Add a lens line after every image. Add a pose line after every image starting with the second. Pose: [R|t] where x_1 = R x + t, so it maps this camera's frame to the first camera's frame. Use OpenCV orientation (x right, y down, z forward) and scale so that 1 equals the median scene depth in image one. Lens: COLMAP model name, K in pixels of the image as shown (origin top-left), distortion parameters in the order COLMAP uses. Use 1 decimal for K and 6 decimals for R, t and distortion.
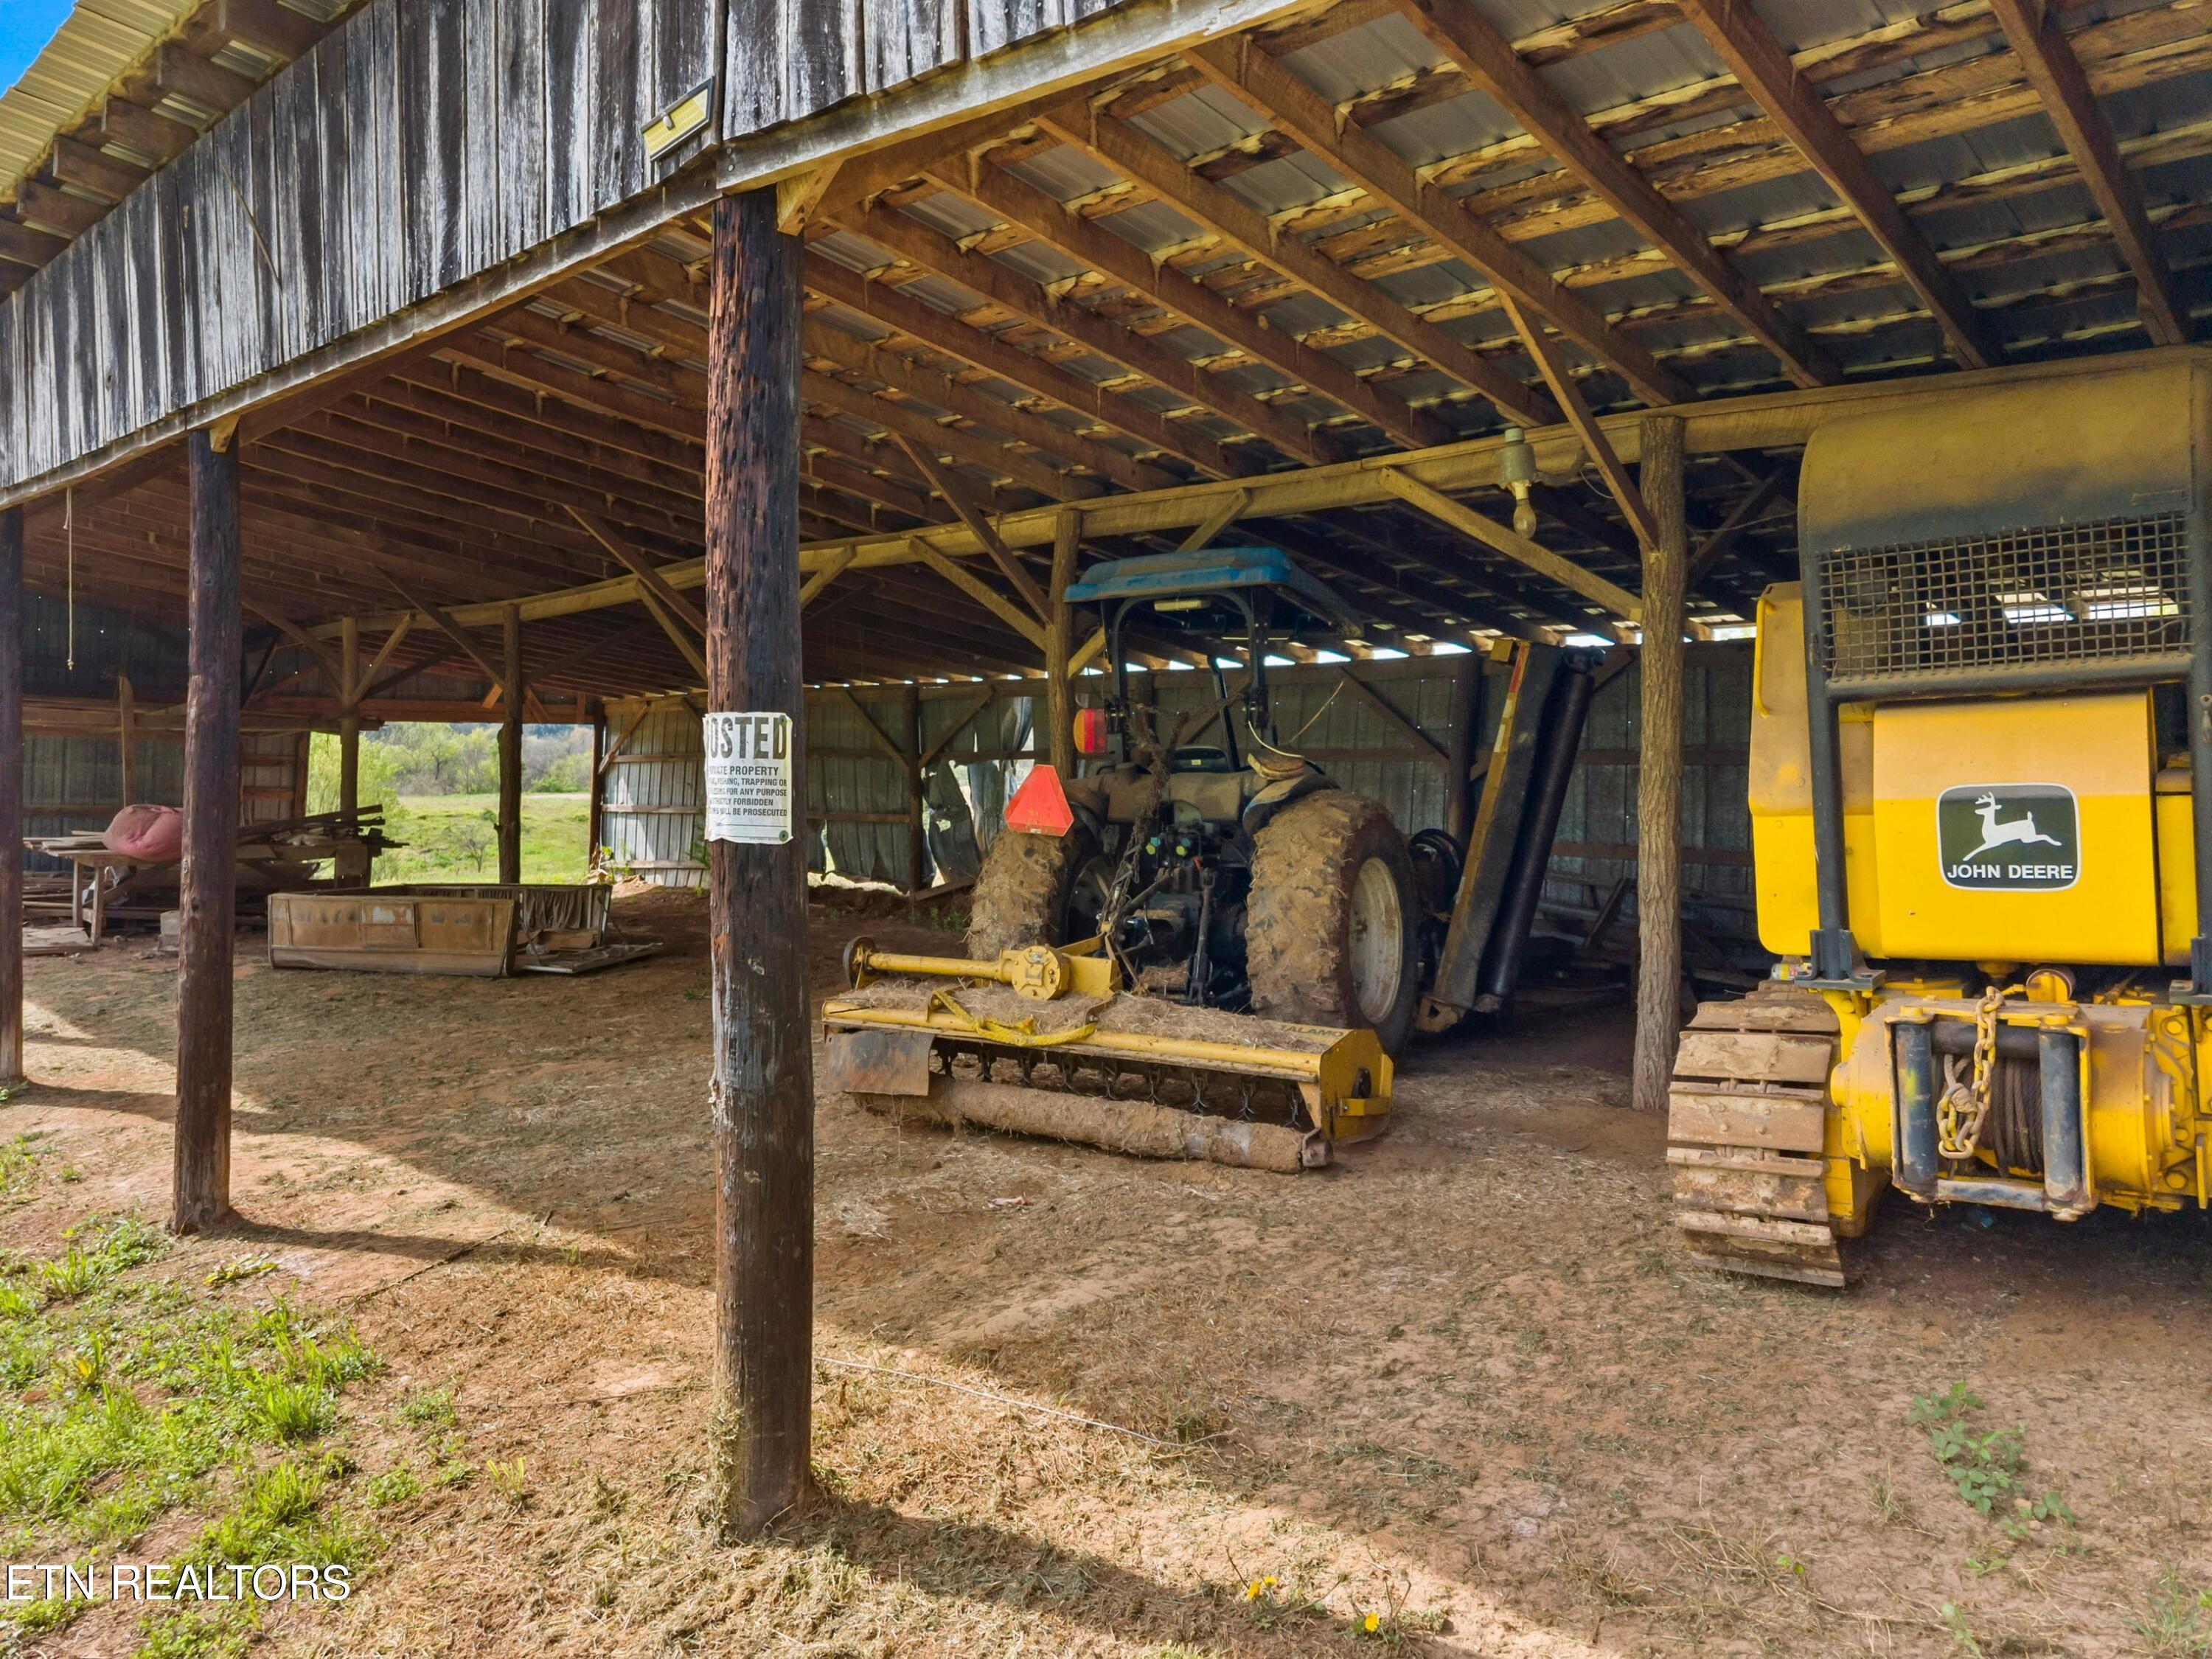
lens RADIAL K [[1687.2, 0, 1106.0], [0, 1687.2, 829.5], [0, 0, 1]] dist [-0.033302, -0.000736]
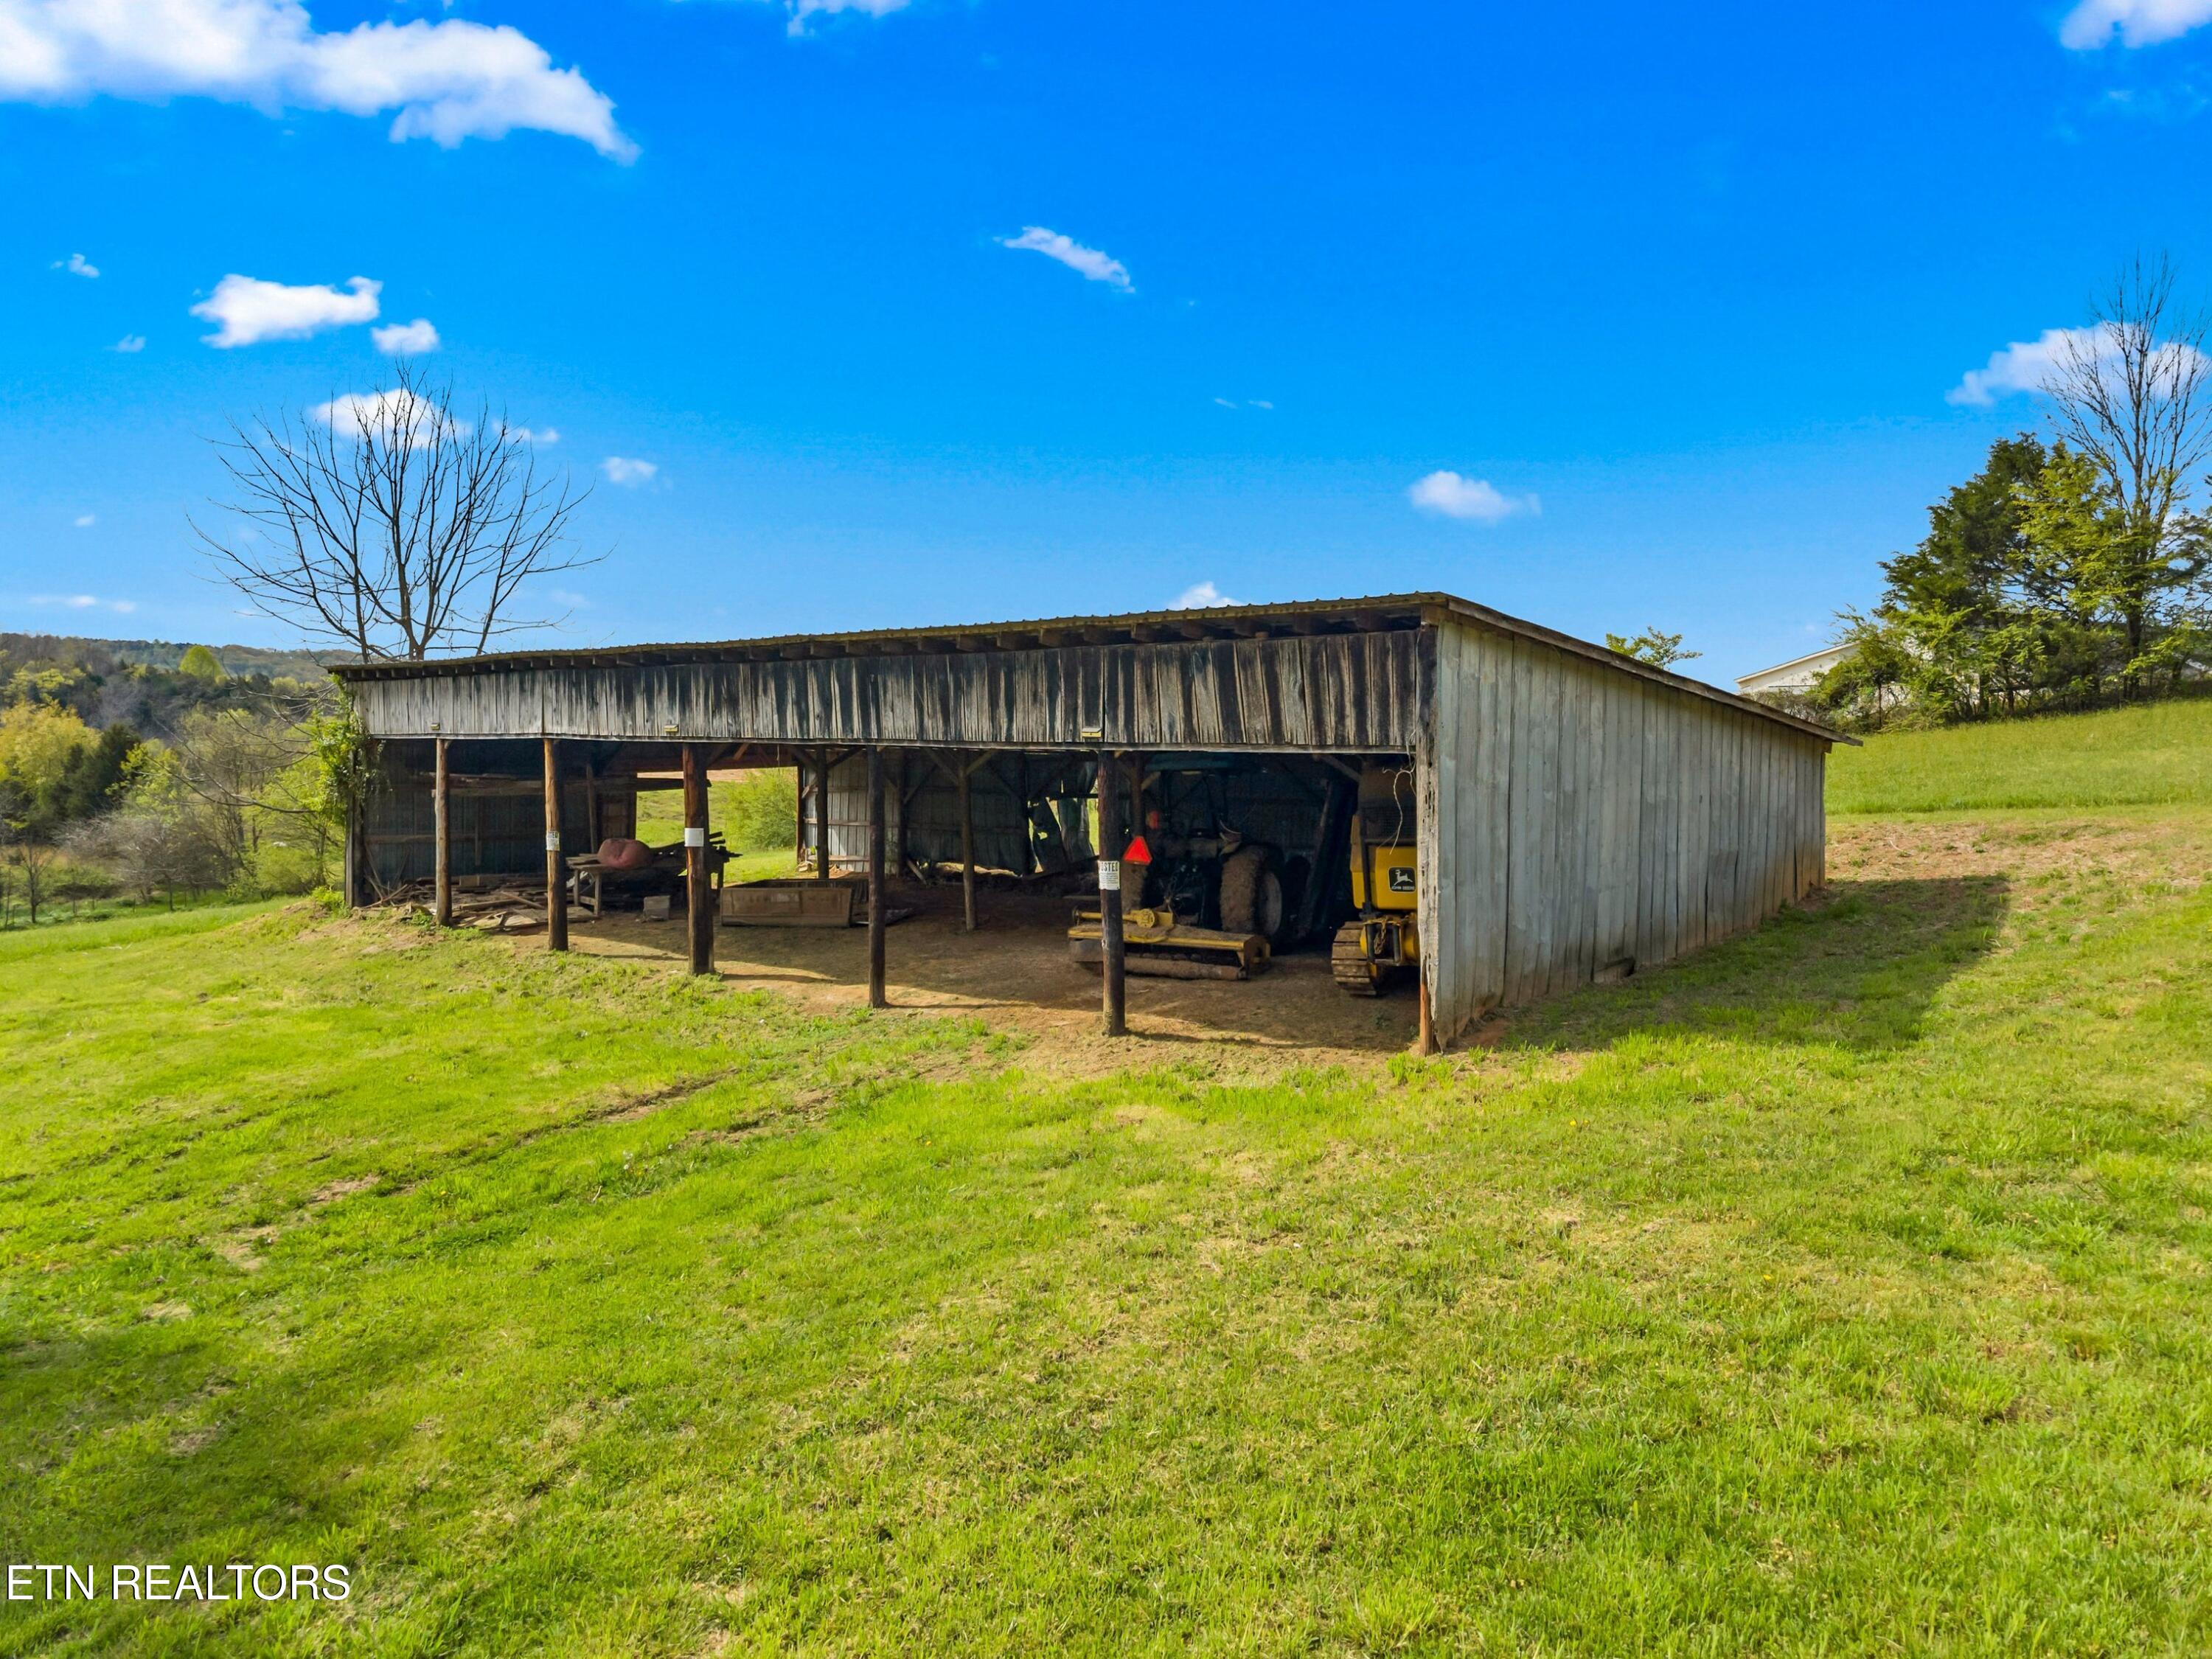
lens RADIAL K [[1687.2, 0, 1106.0], [0, 1687.2, 829.5], [0, 0, 1]] dist [-0.033302, -0.000736]
pose [[0.999798, -0.017452, 0.009944, -0.141825], [0.017179, 0.999491, 0.026884, -0.149537], [-0.010408, -0.026708, 0.999589, -1.936405]]
